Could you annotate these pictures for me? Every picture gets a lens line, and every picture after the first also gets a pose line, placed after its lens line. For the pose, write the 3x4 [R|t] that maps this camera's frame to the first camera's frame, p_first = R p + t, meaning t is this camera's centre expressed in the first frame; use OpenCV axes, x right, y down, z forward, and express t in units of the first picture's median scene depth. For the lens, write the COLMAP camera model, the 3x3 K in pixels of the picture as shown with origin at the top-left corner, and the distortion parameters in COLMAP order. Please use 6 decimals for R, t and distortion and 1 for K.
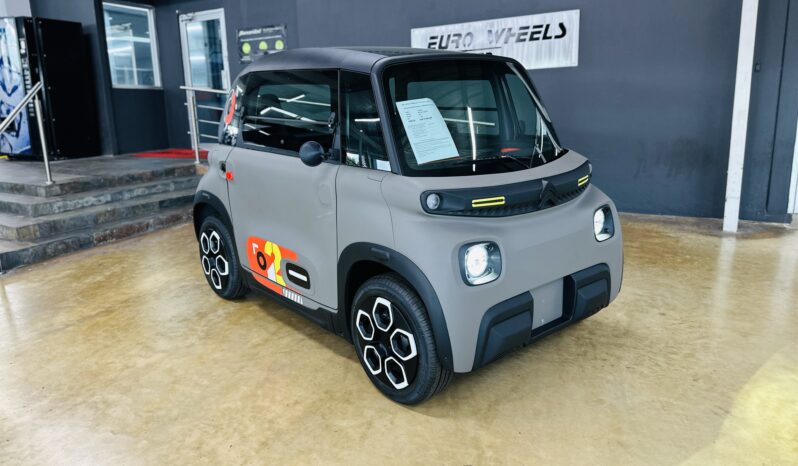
lens RADIAL K [[558.1, 0, 390.1], [0, 558.1, 232.9], [0, 0, 1]] dist [0.027941, -0.004105]
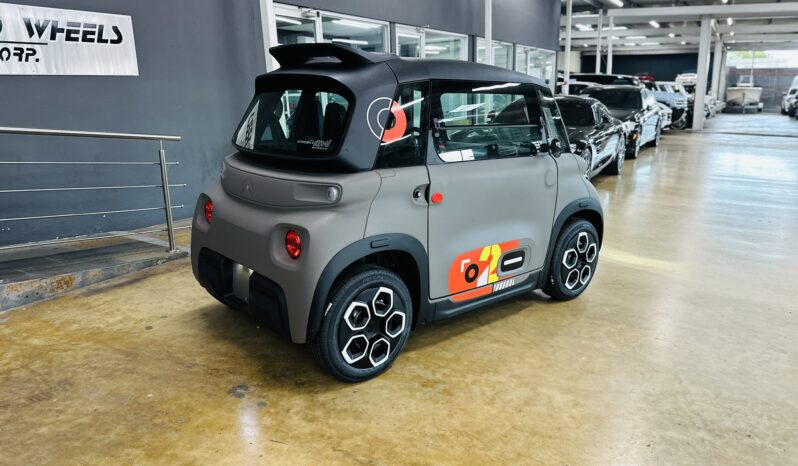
lens RADIAL K [[558.1, 0, 390.1], [0, 558.1, 232.9], [0, 0, 1]] dist [0.027941, -0.004105]
pose [[0.026570, -0.222217, 0.974635, -1.090396], [0.246375, 0.946359, 0.209054, -0.238007], [-0.968810, 0.234571, 0.079894, 0.979093]]
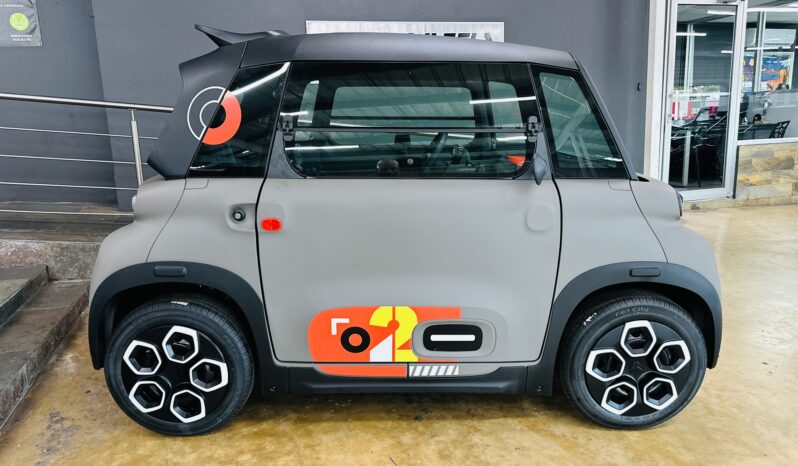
lens RADIAL K [[558.1, 0, 390.1], [0, 558.1, 232.9], [0, 0, 1]] dist [0.027941, -0.004105]
pose [[0.674753, -0.175098, 0.716972, -0.616880], [0.192751, 0.979543, 0.057823, -0.099057], [-0.712429, 0.099181, 0.694699, 0.464609]]
